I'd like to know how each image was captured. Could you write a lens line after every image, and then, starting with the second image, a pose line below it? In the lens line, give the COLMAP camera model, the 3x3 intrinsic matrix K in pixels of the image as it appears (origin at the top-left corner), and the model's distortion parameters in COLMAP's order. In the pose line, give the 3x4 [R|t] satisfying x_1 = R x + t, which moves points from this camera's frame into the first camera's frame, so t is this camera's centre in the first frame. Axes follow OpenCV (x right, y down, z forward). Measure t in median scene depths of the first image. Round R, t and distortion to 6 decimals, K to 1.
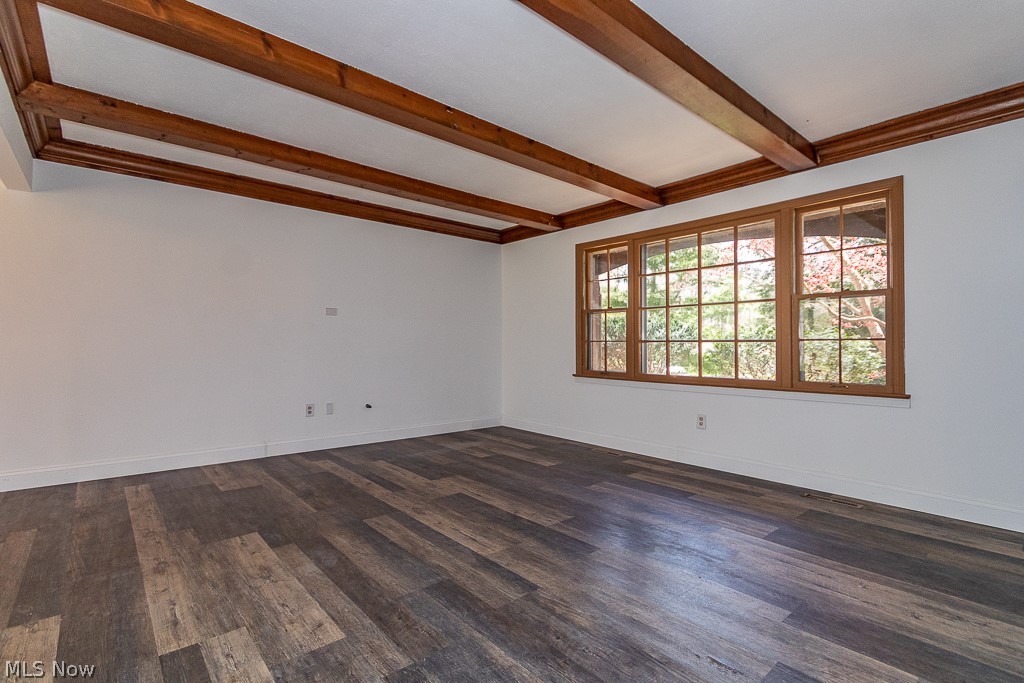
lens RADIAL K [[477.0, 0, 512.1], [0, 477.0, 342.8], [0, 0, 1]] dist [0.010468, -0.004719]
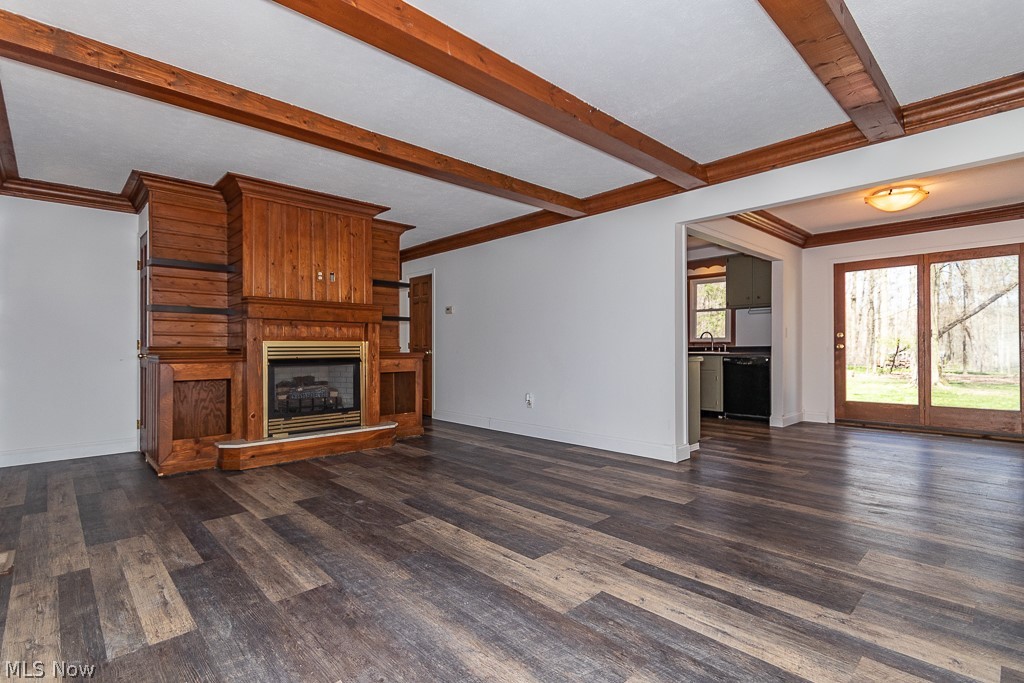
lens RADIAL K [[477.0, 0, 509.7], [0, 477.0, 348.4], [0, 0, 1]] dist [0.010468, -0.004719]
pose [[-0.999143, -0.001953, -0.041339, -0.057056], [-0.001524, 0.999945, -0.010413, 0.026470], [0.041357, -0.010341, -0.999091, 2.118679]]
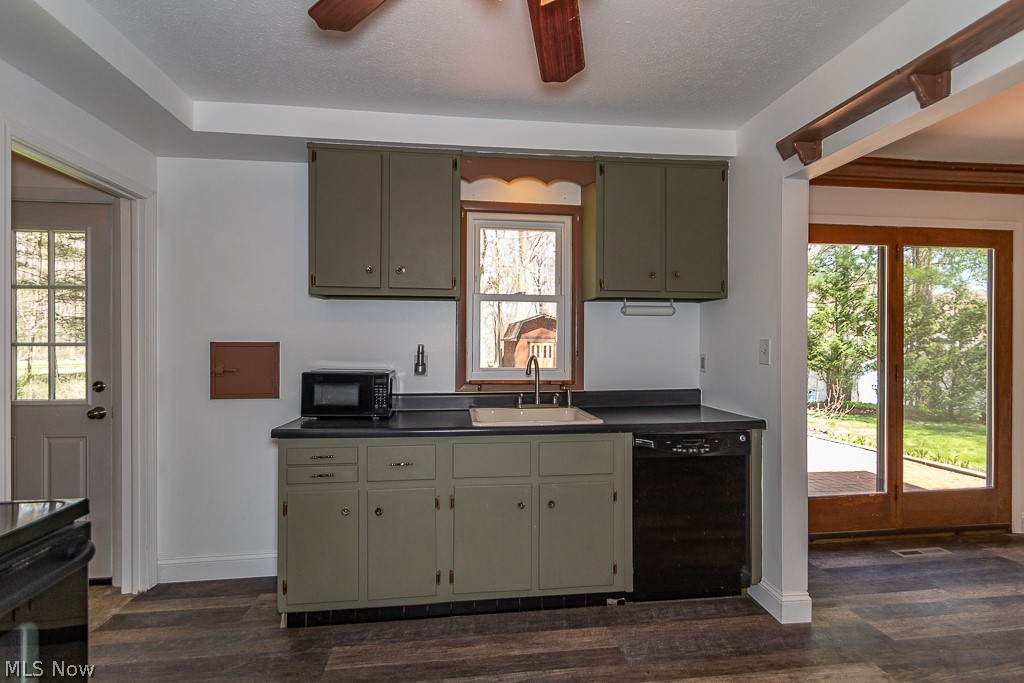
lens RADIAL K [[477.0, 0, 512.6], [0, 477.0, 346.3], [0, 0, 1]] dist [0.010468, -0.004719]
pose [[-0.552744, 0.000647, -0.833351, -0.440521], [0.003042, 0.999995, -0.001241, -0.119217], [0.833345, -0.003221, -0.552743, -0.078093]]
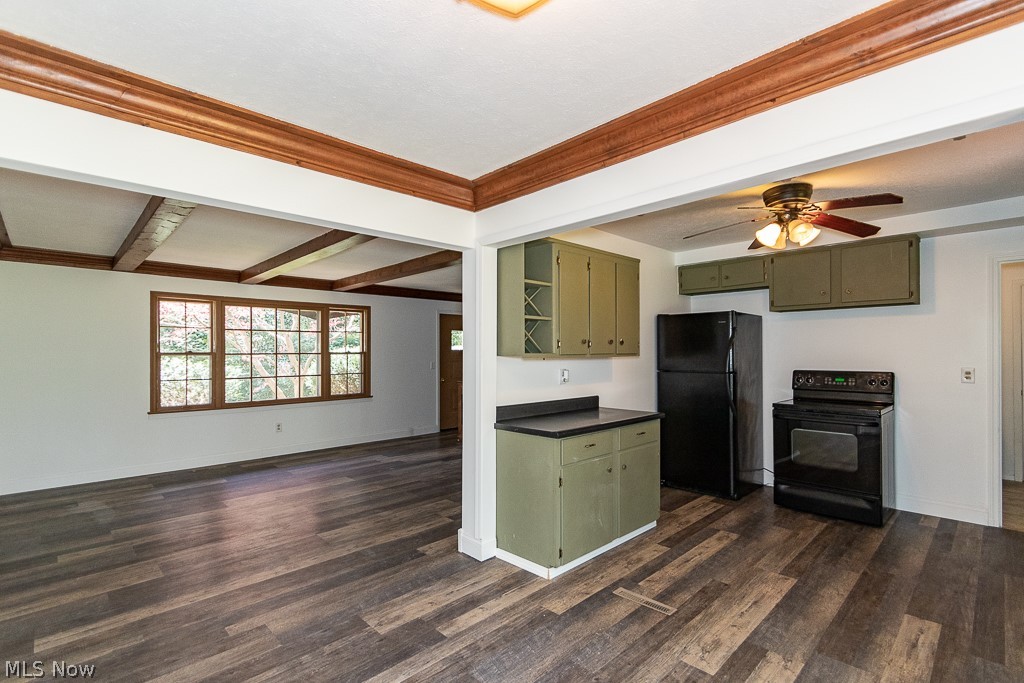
lens RADIAL K [[477.0, 0, 512.6], [0, 477.0, 347.3], [0, 0, 1]] dist [0.010468, -0.004719]
pose [[-0.061307, 0.006278, 0.998099, -1.945851], [-0.004119, 0.999970, -0.006543, -0.147029], [-0.998110, -0.004513, -0.061279, 0.503061]]
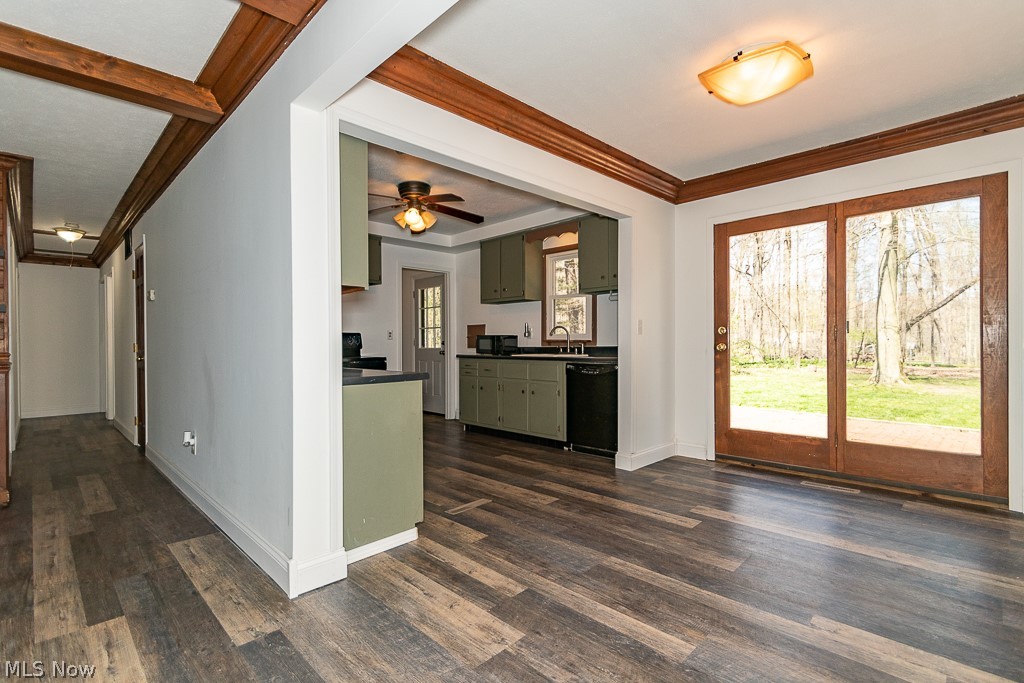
lens RADIAL K [[477.0, 0, 506.4], [0, 477.0, 347.3], [0, 0, 1]] dist [0.010468, -0.004719]
pose [[-0.997484, 0.004373, -0.070754, -0.960202], [0.004383, 0.999990, 0.000017, -0.013198], [0.070753, -0.000293, -0.997494, 1.352042]]
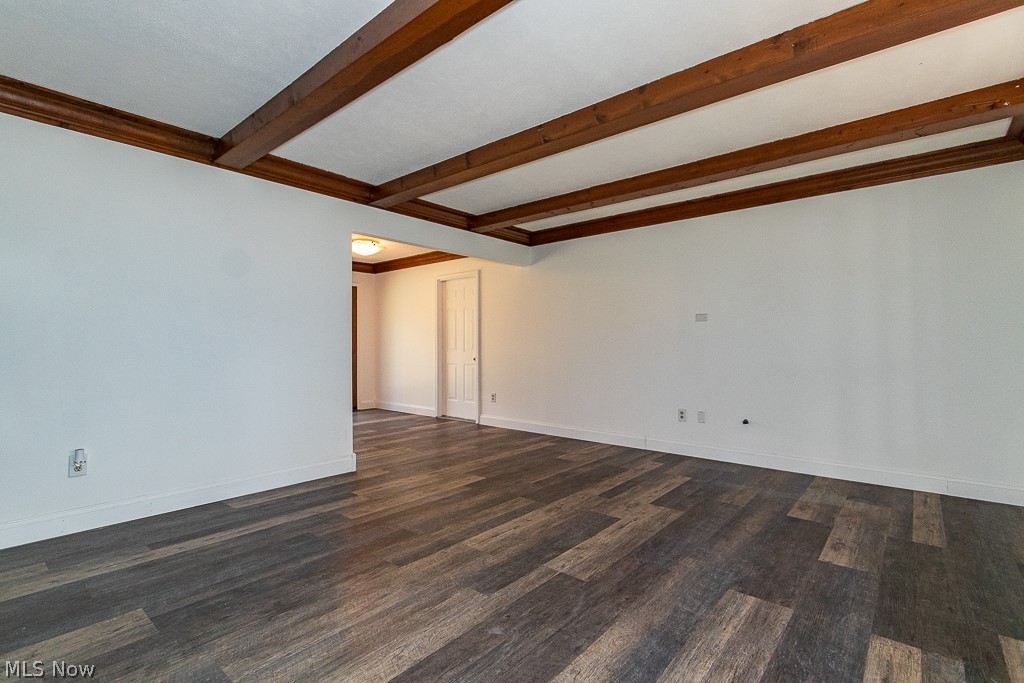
lens RADIAL K [[477.0, 0, 503.1], [0, 477.0, 341.9], [0, 0, 1]] dist [0.010468, -0.004719]
pose [[0.134568, -0.016749, -0.990763, 0.951630], [0.011139, 0.999820, -0.015389, -0.008153], [0.990842, -0.008966, 0.134730, 0.838010]]
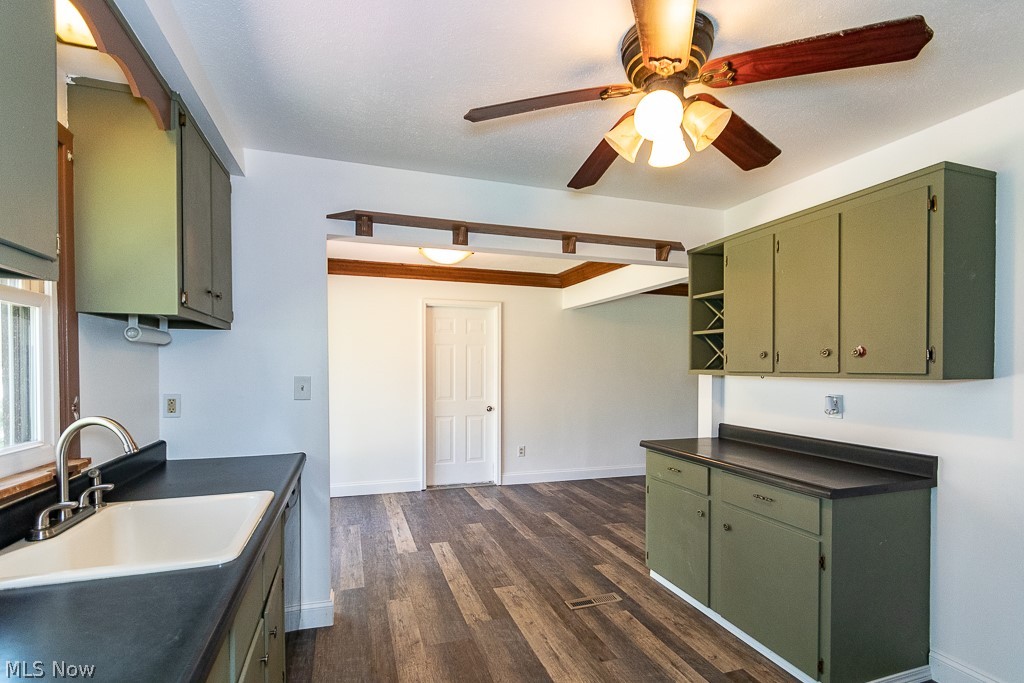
lens RADIAL K [[477.0, 0, 500.7], [0, 477.0, 370.9], [0, 0, 1]] dist [0.010468, -0.004719]
pose [[0.920512, 0.002701, -0.390706, -0.721962], [0.004070, 0.999856, 0.016503, -0.158447], [0.390694, -0.016781, 0.920368, -0.909014]]
